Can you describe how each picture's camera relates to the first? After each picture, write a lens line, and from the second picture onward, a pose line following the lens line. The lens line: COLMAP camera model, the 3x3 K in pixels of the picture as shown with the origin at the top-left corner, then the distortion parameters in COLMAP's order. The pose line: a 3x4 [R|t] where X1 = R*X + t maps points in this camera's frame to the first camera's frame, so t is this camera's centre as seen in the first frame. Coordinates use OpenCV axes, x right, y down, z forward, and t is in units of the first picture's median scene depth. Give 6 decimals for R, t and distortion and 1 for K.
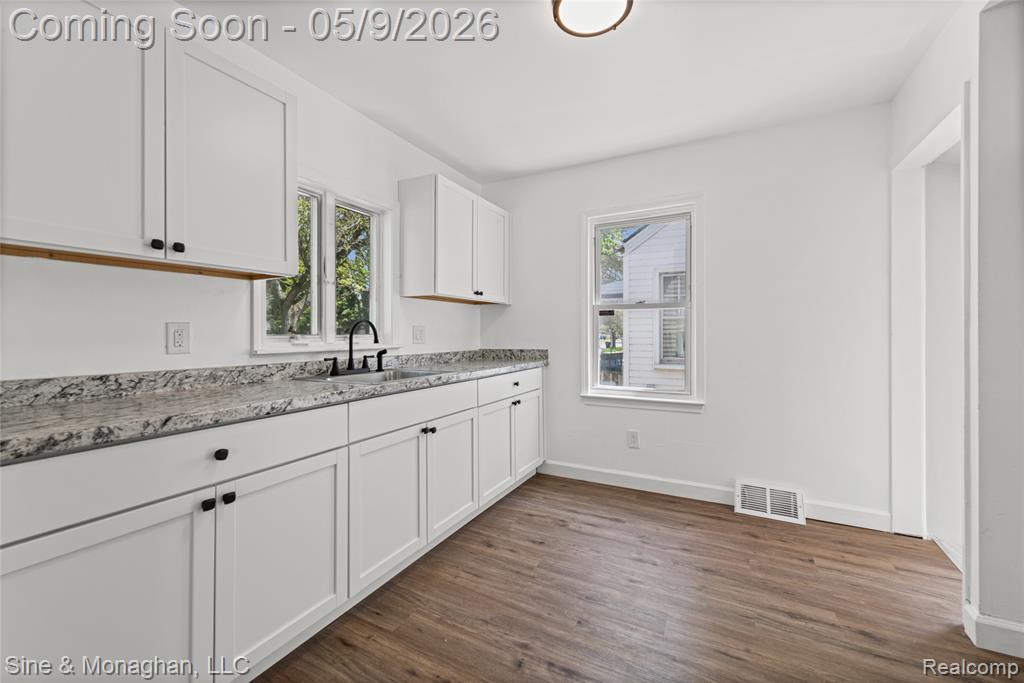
lens RADIAL K [[406.3, 0, 508.3], [0, 406.3, 342.6], [0, 0, 1]] dist [0.012903, -0.002356]
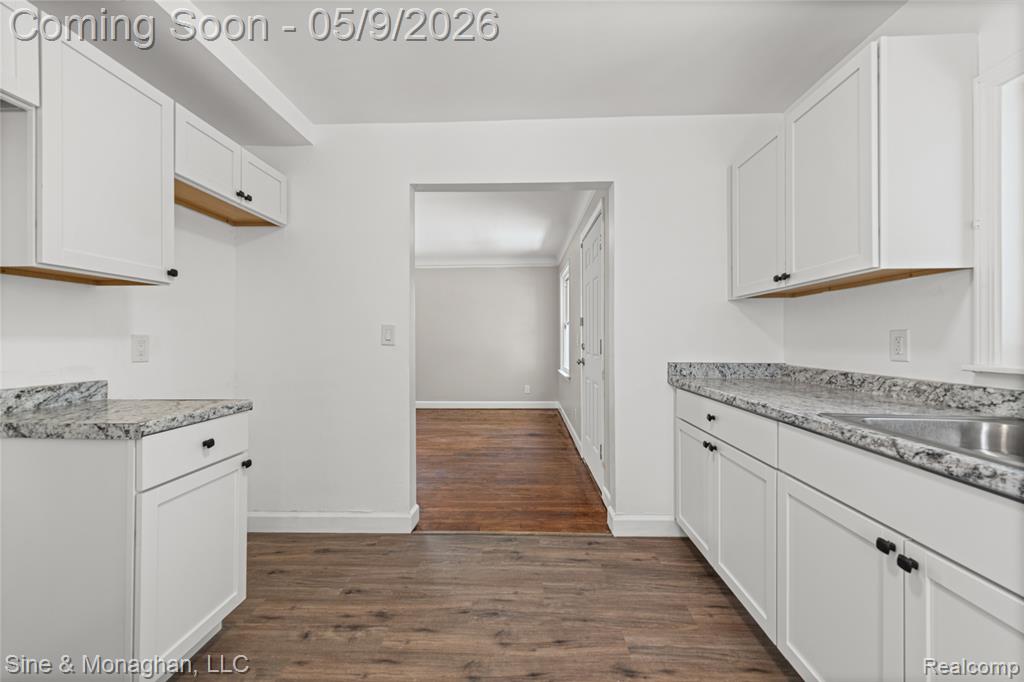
lens RADIAL K [[406.3, 0, 512.6], [0, 406.3, 339.4], [0, 0, 1]] dist [0.012903, -0.002356]
pose [[-0.898552, 0.005071, -0.438839, 0.411921], [-0.005046, 0.999748, 0.021884, -0.037134], [0.438839, 0.021878, -0.898299, 1.258085]]
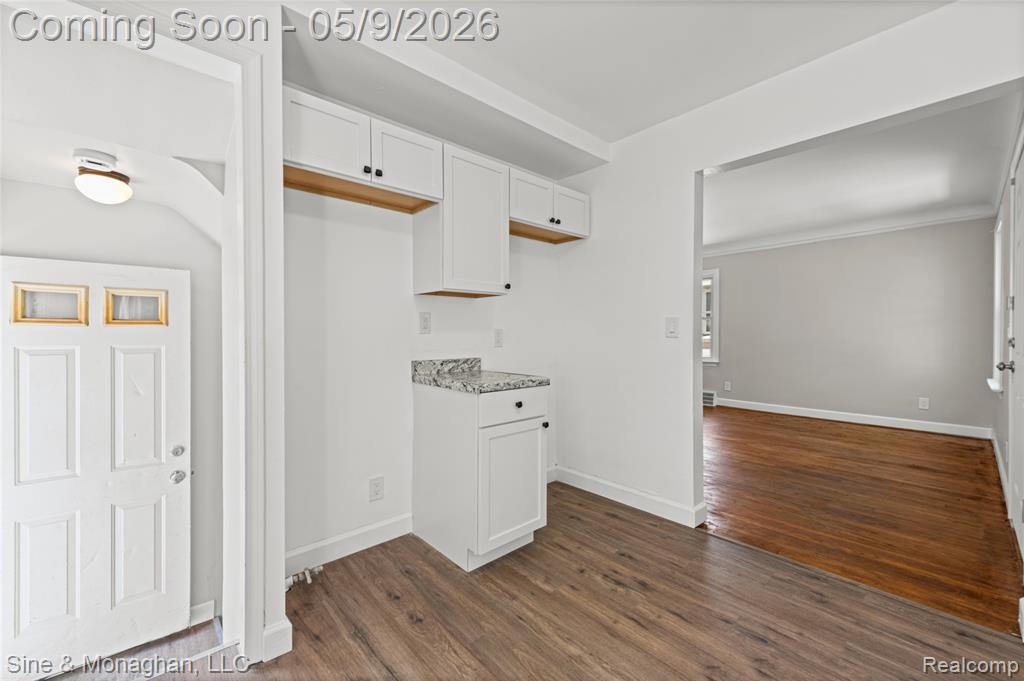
lens RADIAL K [[413.2, 0, 509.5], [0, 413.2, 339.9], [0, 0, 1]] dist [0.008320, -0.001929]
pose [[-0.938518, 0.000417, 0.345231, 0.239942], [0.013498, 0.999279, 0.035487, -0.034668], [-0.344967, 0.037965, -0.937847, 1.355412]]
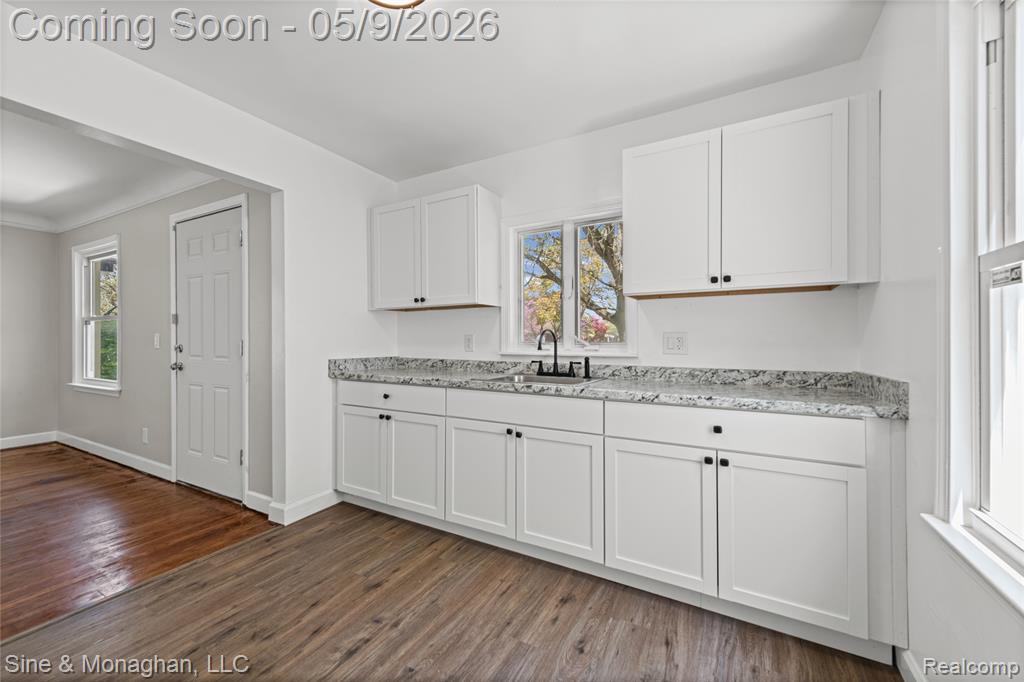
lens RADIAL K [[406.3, 0, 510.7], [0, 406.3, 340.2], [0, 0, 1]] dist [0.012903, -0.002356]
pose [[-0.019963, 0.010337, -0.999747, 0.895086], [-0.018805, 0.999766, 0.010713, -0.040539], [0.999624, 0.019014, -0.019764, 1.037139]]
